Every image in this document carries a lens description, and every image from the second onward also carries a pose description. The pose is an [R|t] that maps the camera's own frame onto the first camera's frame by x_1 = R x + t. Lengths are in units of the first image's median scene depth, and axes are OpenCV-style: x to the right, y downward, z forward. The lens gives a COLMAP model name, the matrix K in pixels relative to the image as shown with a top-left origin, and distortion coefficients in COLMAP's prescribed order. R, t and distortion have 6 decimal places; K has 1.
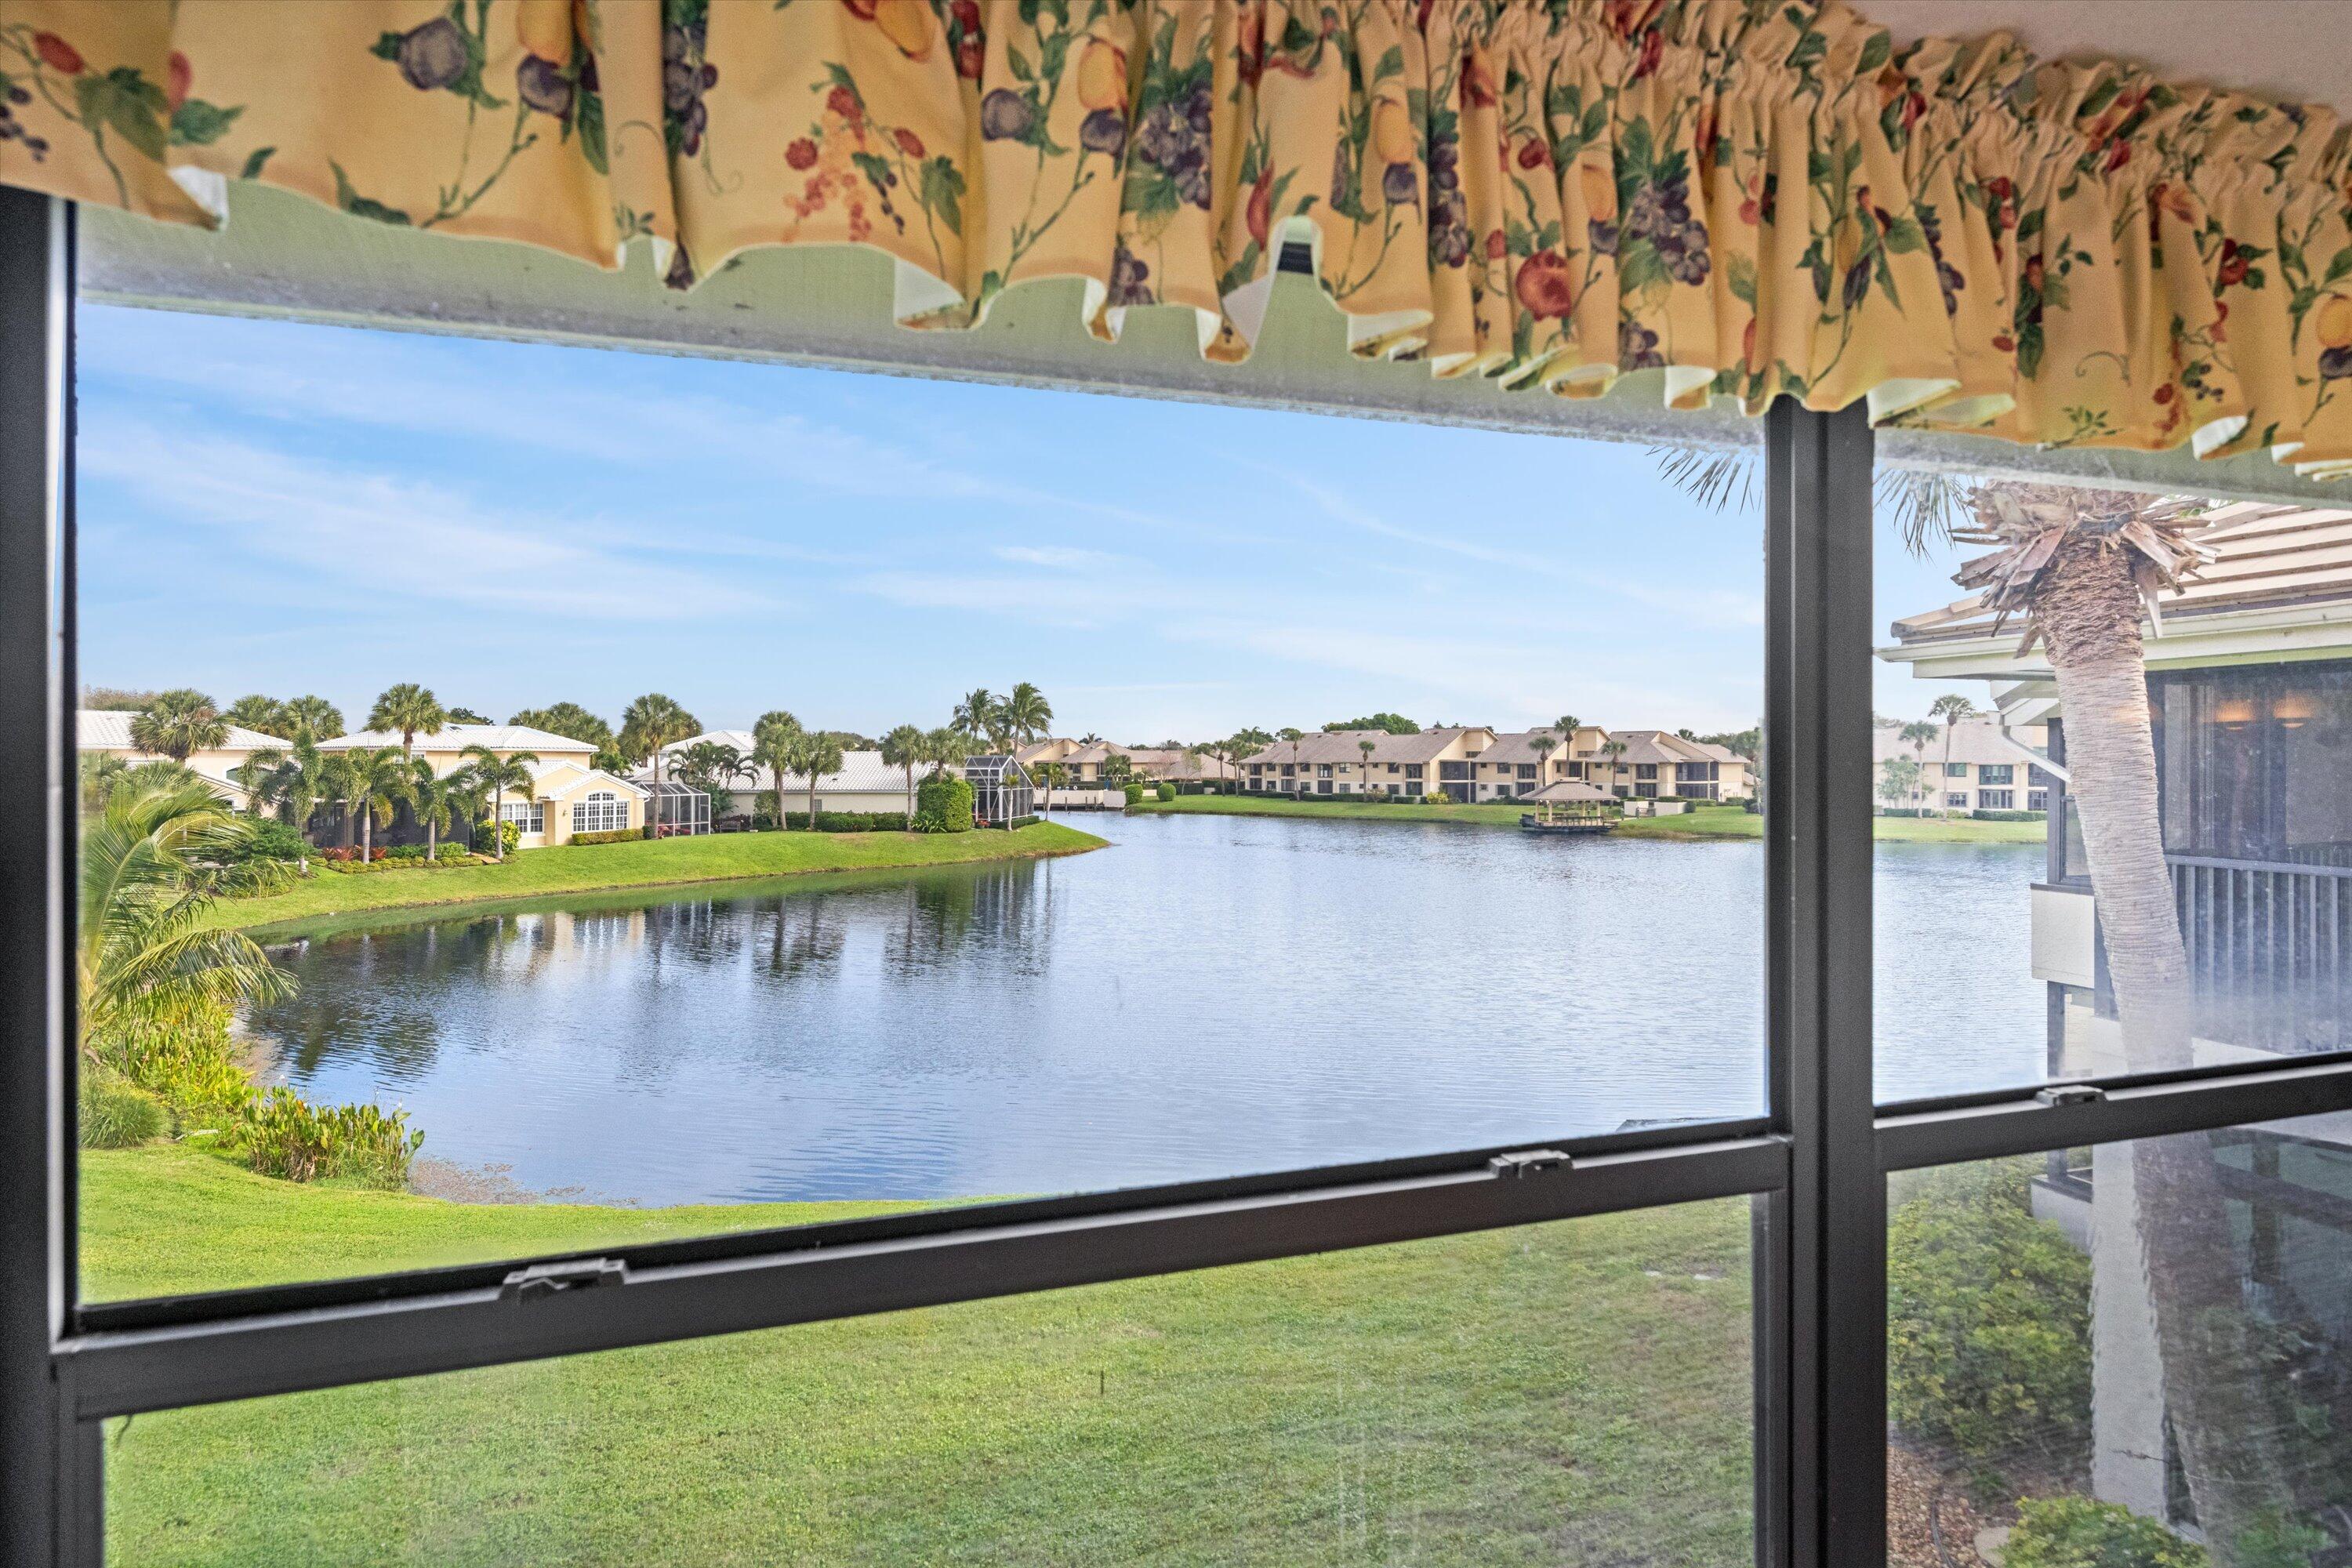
lens RADIAL K [[1221.0, 0, 1179.7], [0, 1221.0, 761.6], [0, 0, 1]] dist [0.001590, 0.000170]
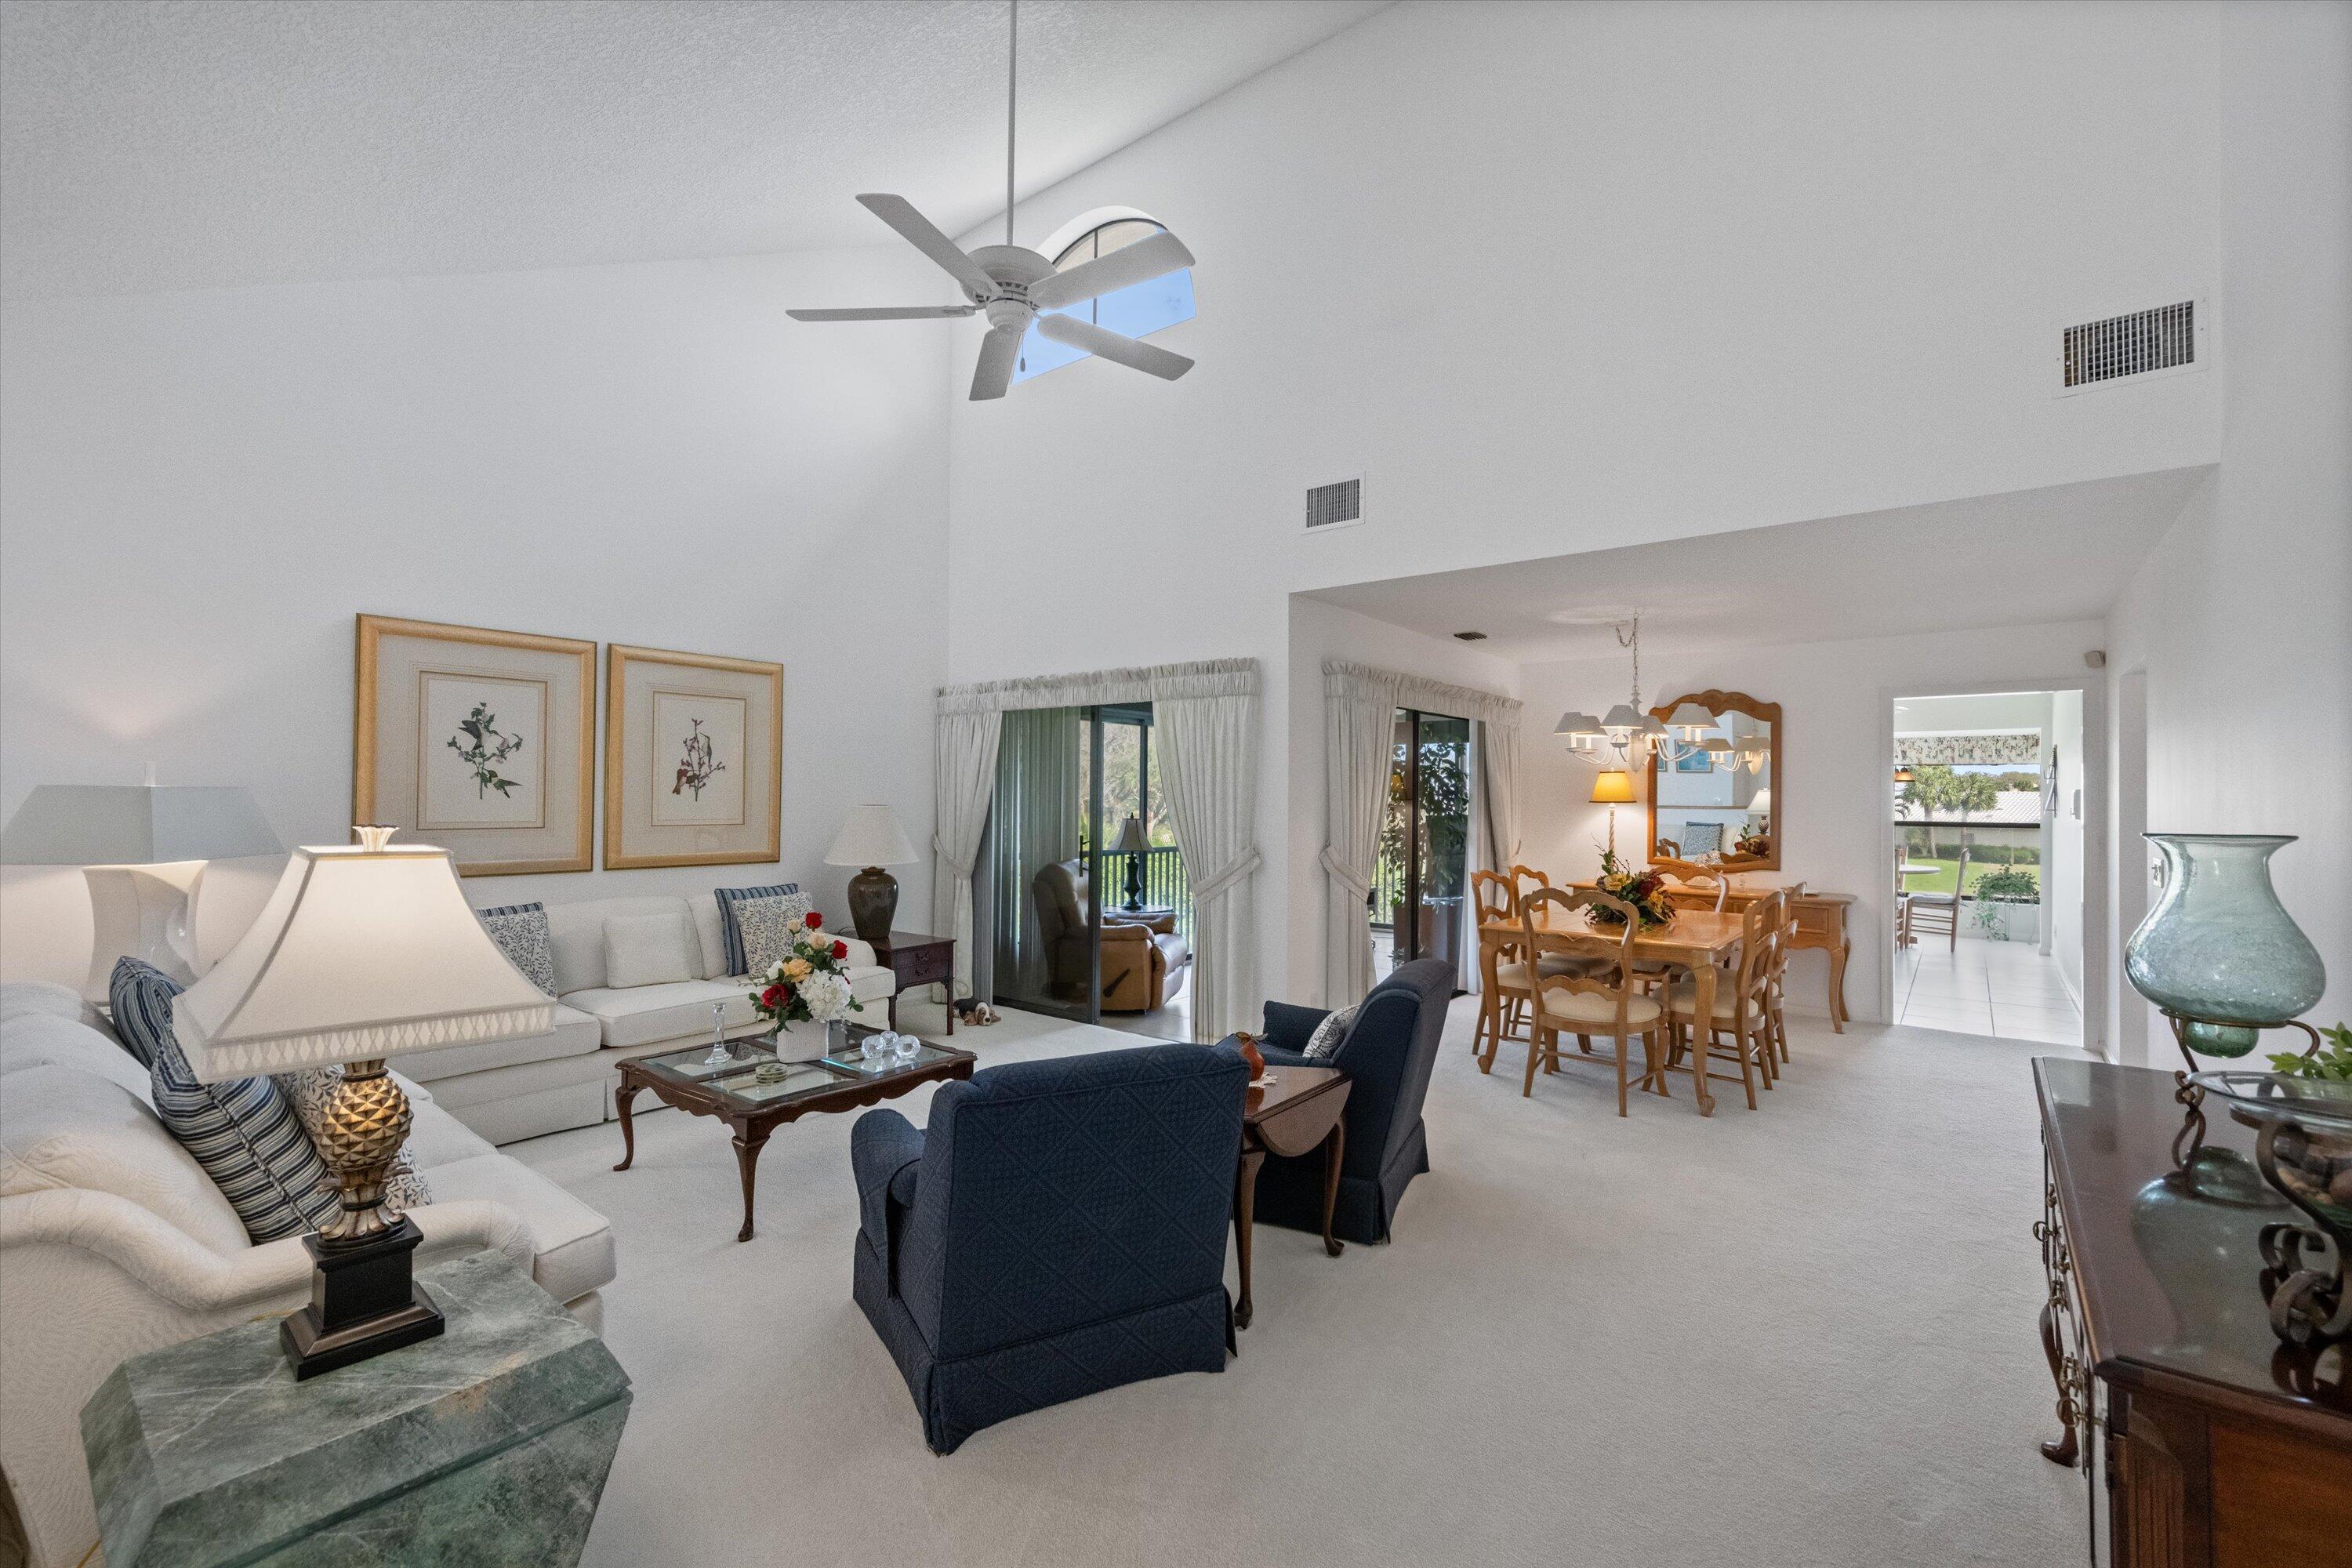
lens RADIAL K [[991.4, 0, 1176.0], [0, 991.4, 784.0], [0, 0, 1]] dist [0.000932, 0.000109]
pose [[0.557342, -0.003286, -0.830276, 0.058642], [-0.009017, 0.999909, -0.010011, 0.001176], [0.830234, 0.013066, 0.557262, -0.127212]]
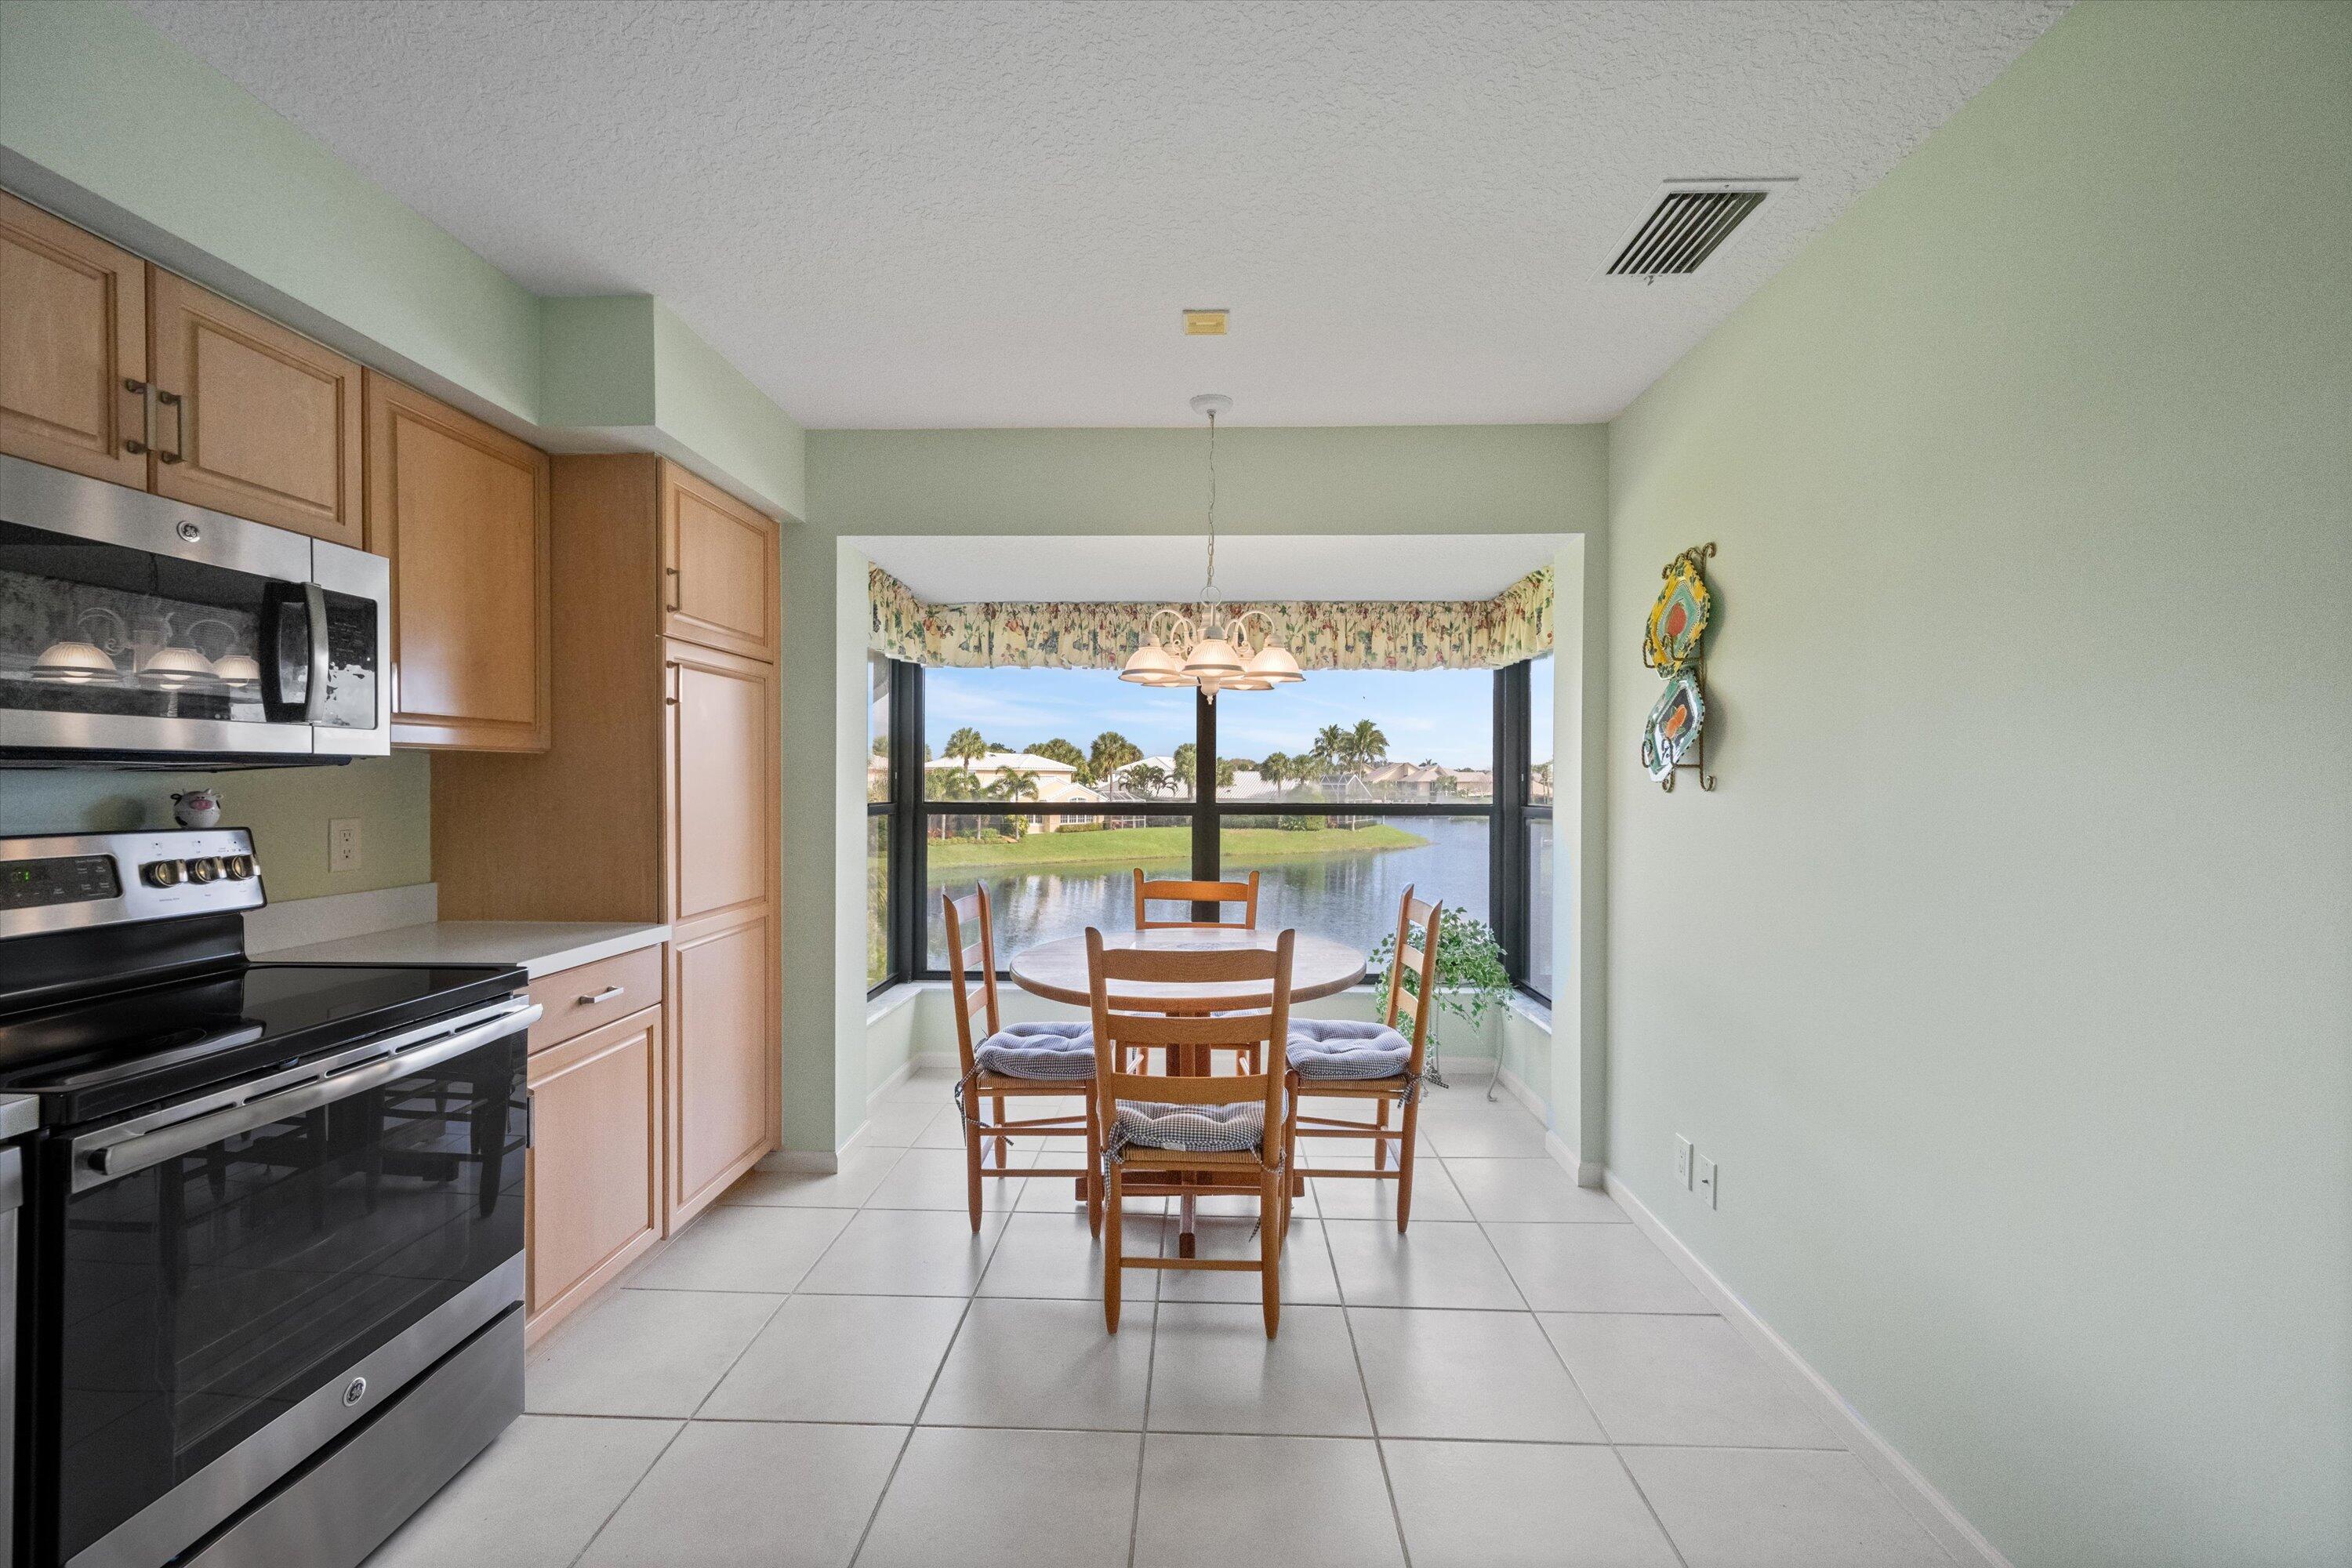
lens RADIAL K [[930.3, 0, 1180.4], [0, 930.3, 781.9], [0, 0, 1]] dist [-0.000267, -0.000775]
pose [[0.943681, 0.006304, -0.330798, 0.021012], [-0.006102, 0.999980, 0.001648, 0.002474], [0.330802, 0.000463, 0.943700, -0.032789]]
